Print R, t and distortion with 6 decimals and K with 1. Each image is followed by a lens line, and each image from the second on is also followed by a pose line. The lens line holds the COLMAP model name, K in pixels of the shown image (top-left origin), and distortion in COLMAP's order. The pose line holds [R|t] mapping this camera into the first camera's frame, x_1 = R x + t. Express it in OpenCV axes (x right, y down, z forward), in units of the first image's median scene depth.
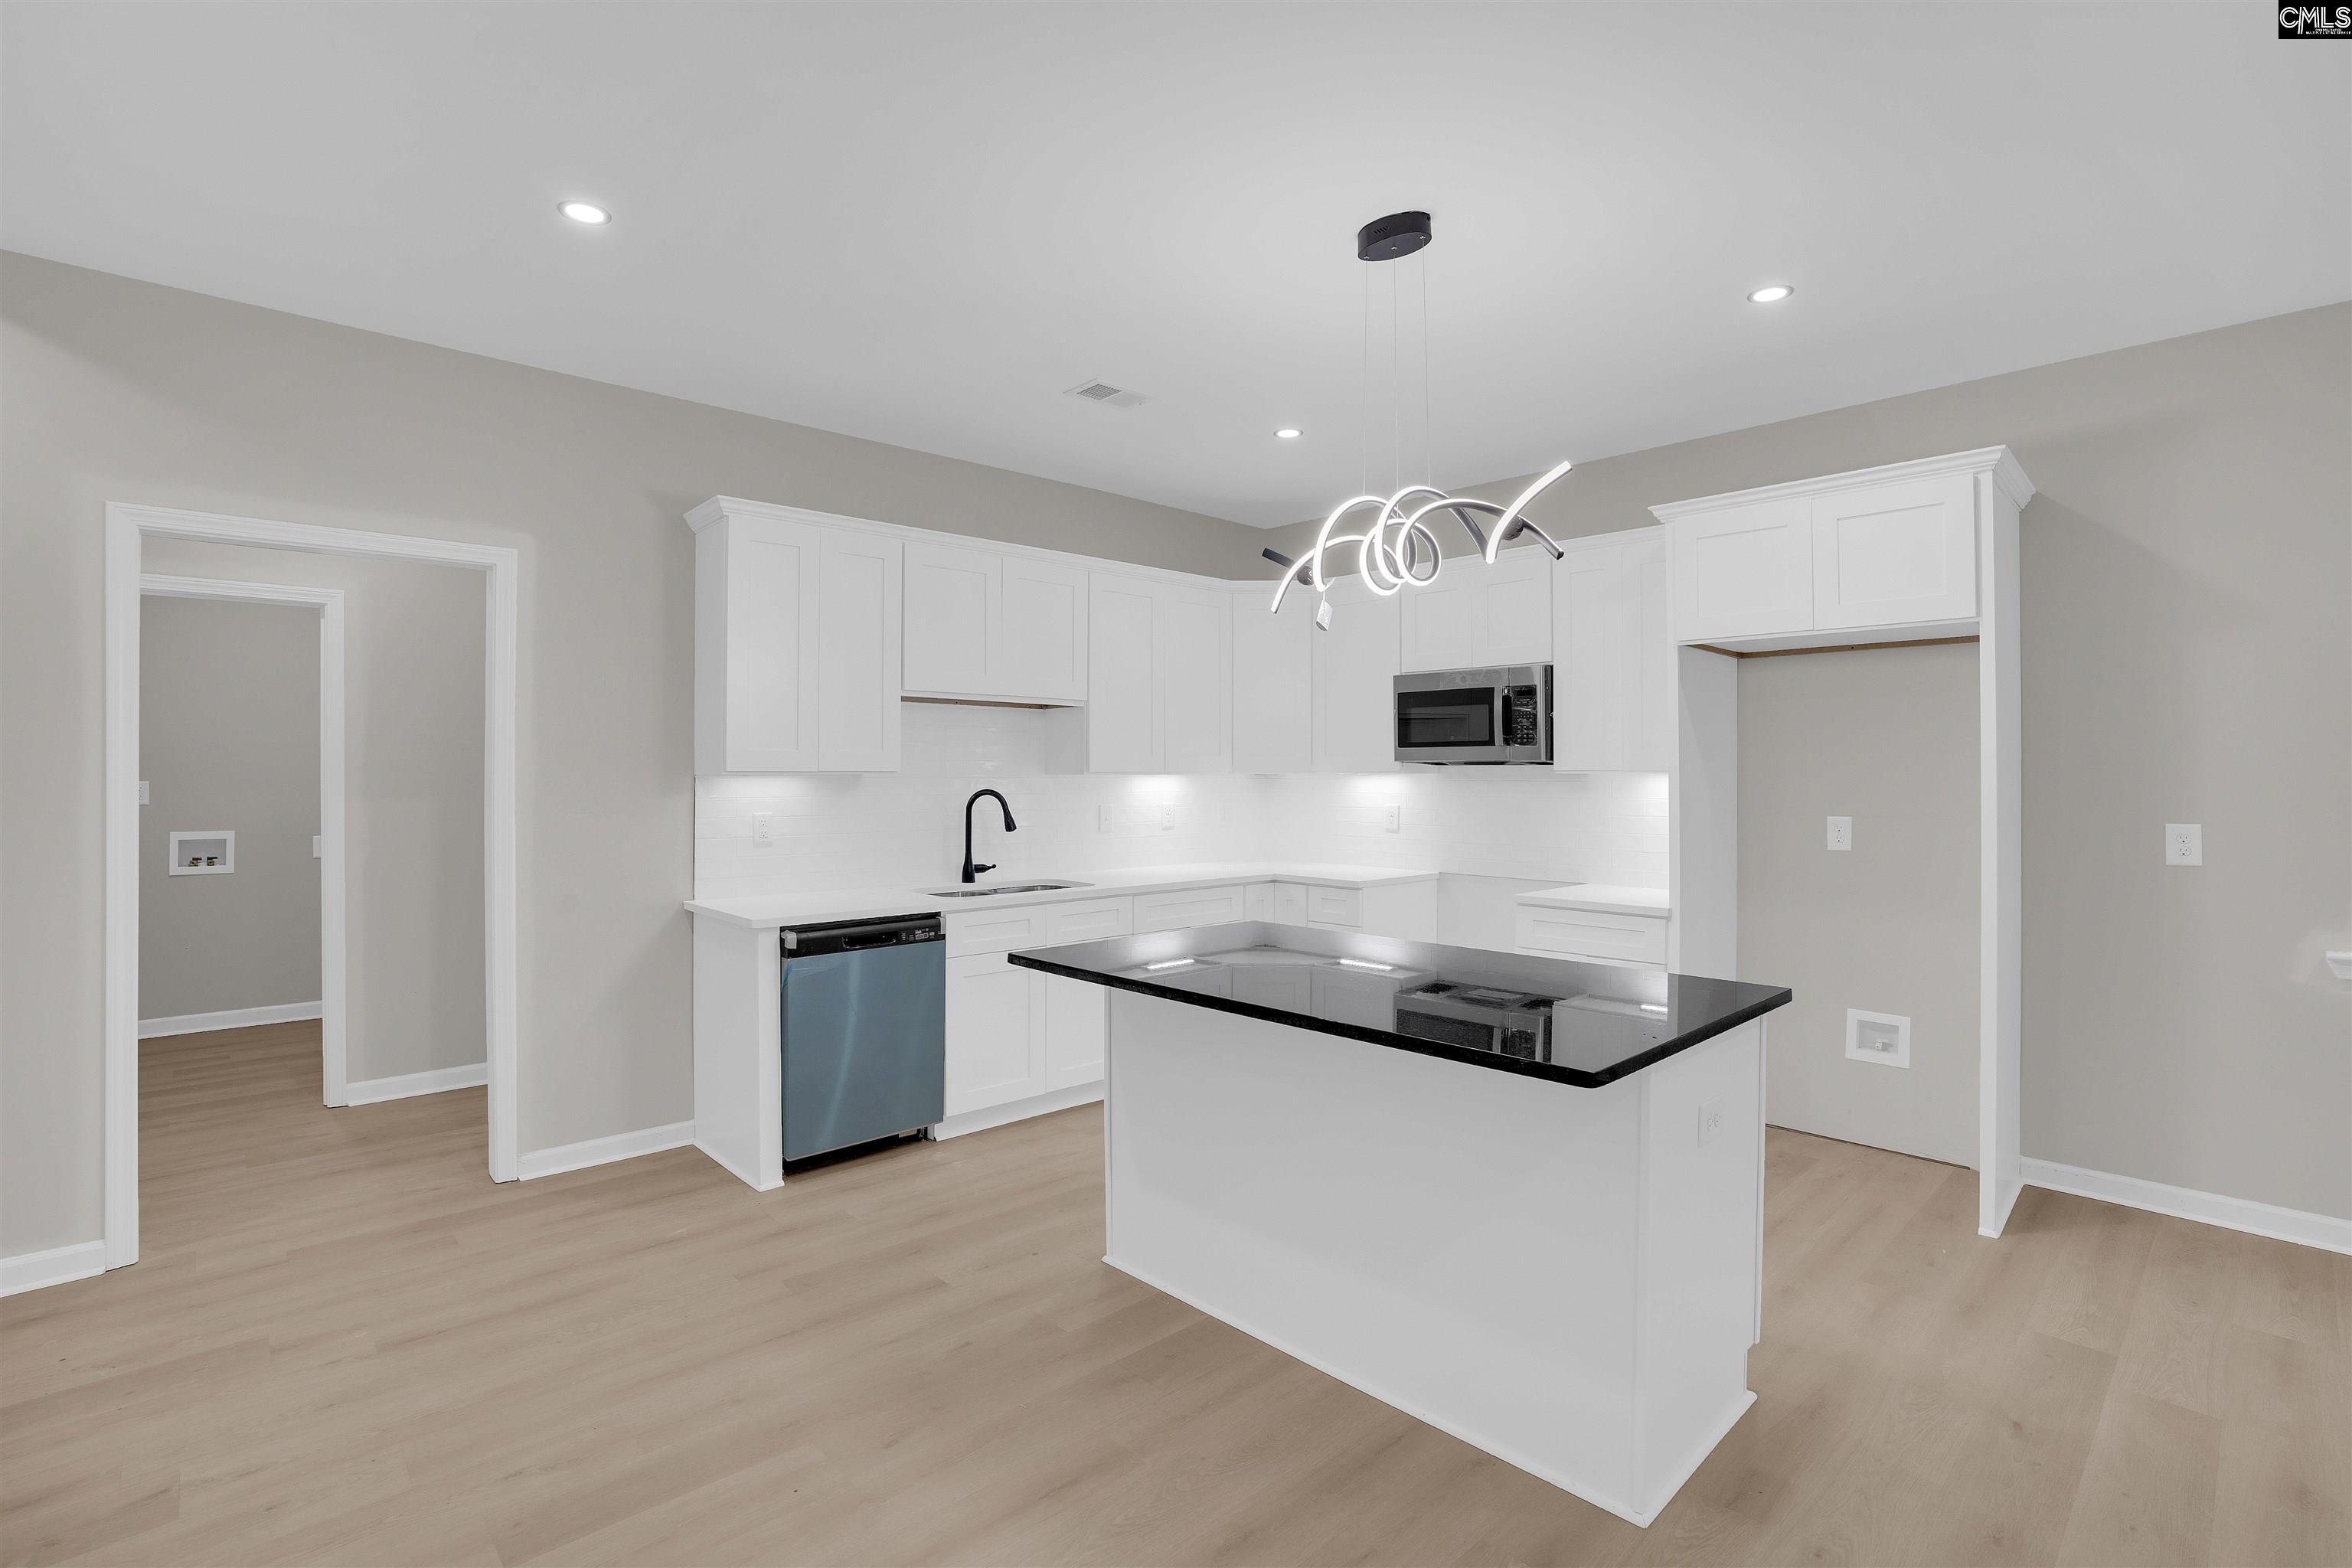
lens RADIAL K [[1121.2, 0, 1186.0], [0, 1121.2, 765.6], [0, 0, 1]] dist [-0.079625, 0.029312]
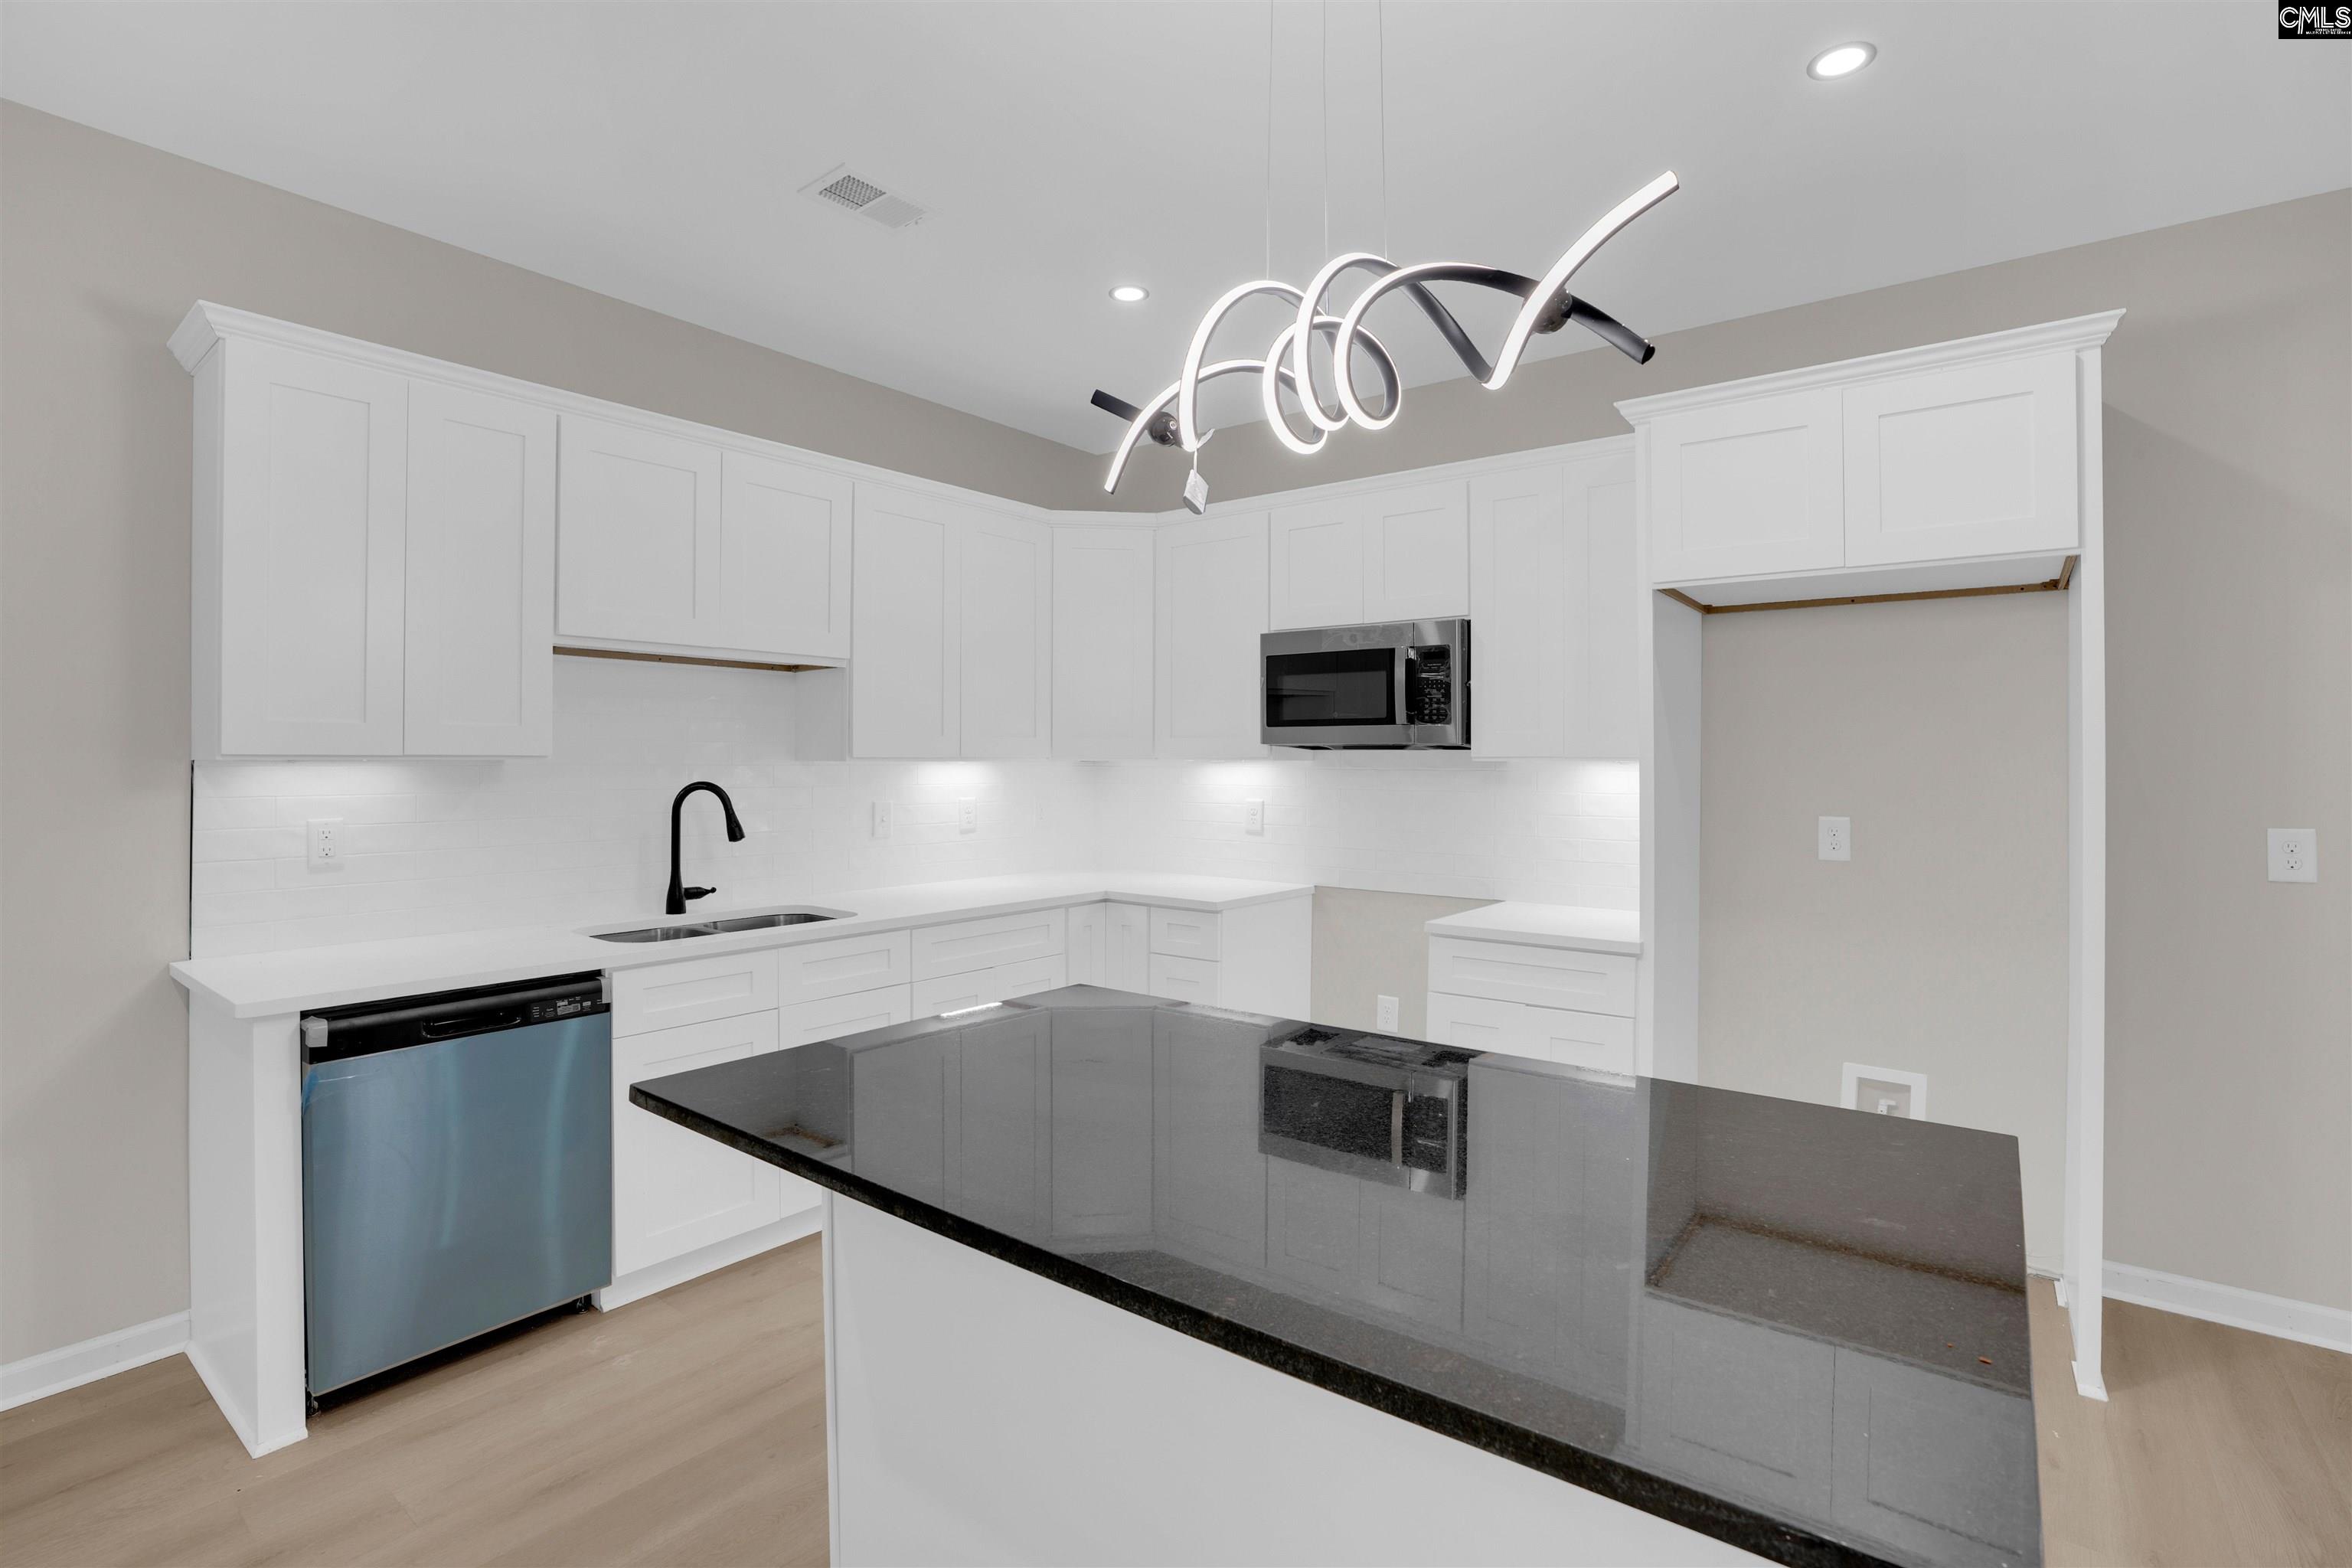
lens RADIAL K [[1121.2, 0, 1186.0], [0, 1121.2, 765.6], [0, 0, 1]] dist [-0.079625, 0.029312]
pose [[0.988263, 0.001339, 0.152757, 0.019425], [-0.003092, 0.999932, 0.011235, 0.002411], [-0.152732, -0.011575, 0.988200, 0.284741]]
